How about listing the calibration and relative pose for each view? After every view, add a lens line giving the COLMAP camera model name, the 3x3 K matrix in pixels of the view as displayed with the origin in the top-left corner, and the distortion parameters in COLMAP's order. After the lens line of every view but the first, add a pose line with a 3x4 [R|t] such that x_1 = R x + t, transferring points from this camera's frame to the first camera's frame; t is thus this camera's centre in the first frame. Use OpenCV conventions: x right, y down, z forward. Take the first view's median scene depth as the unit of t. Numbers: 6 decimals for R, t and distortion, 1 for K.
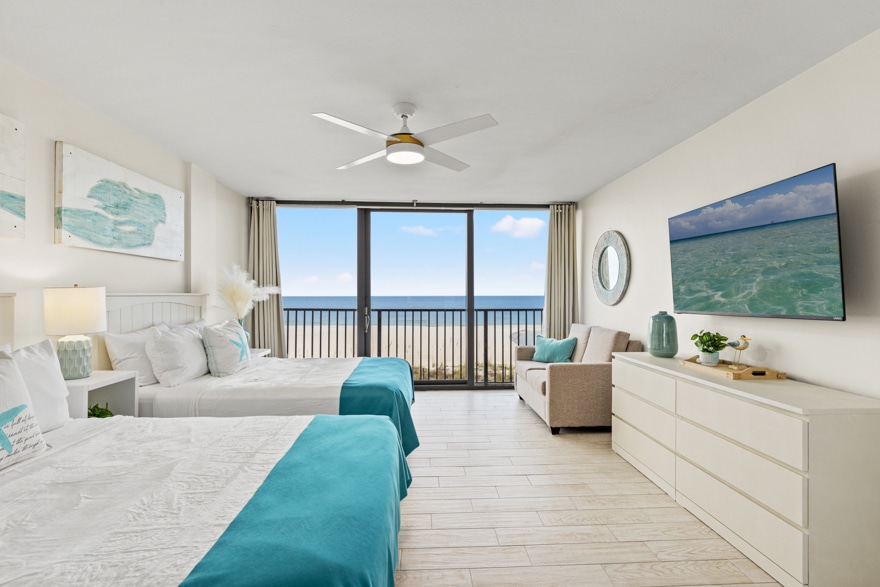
lens RADIAL K [[398.4, 0, 442.5], [0, 398.4, 288.0], [0, 0, 1]] dist [-0.005296, 0.000437]
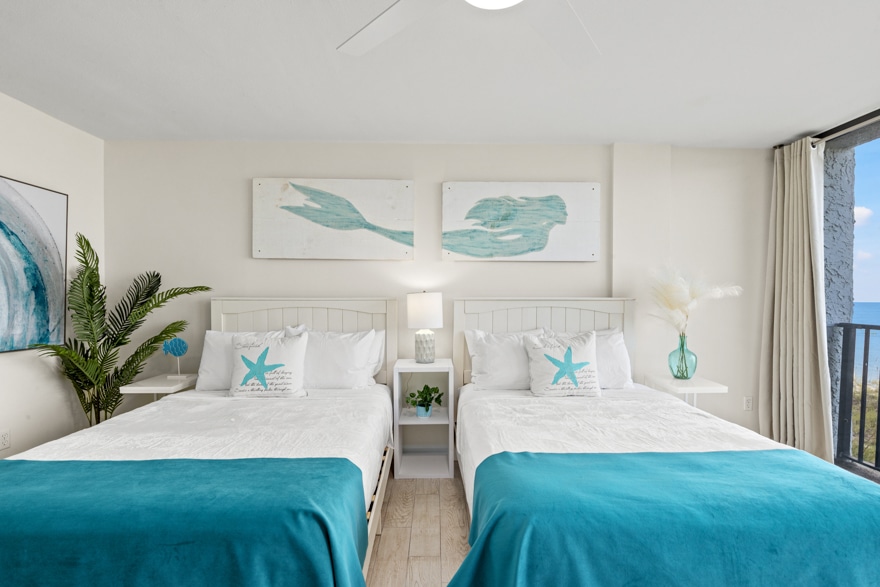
lens RADIAL K [[398.4, 0, 438.7], [0, 398.4, 299.3], [0, 0, 1]] dist [-0.005296, 0.000437]
pose [[-0.037967, -0.000026, -0.999279, 0.307444], [0.014349, 0.999897, -0.000571, 0.016438], [0.999176, -0.014360, -0.037963, 0.887935]]
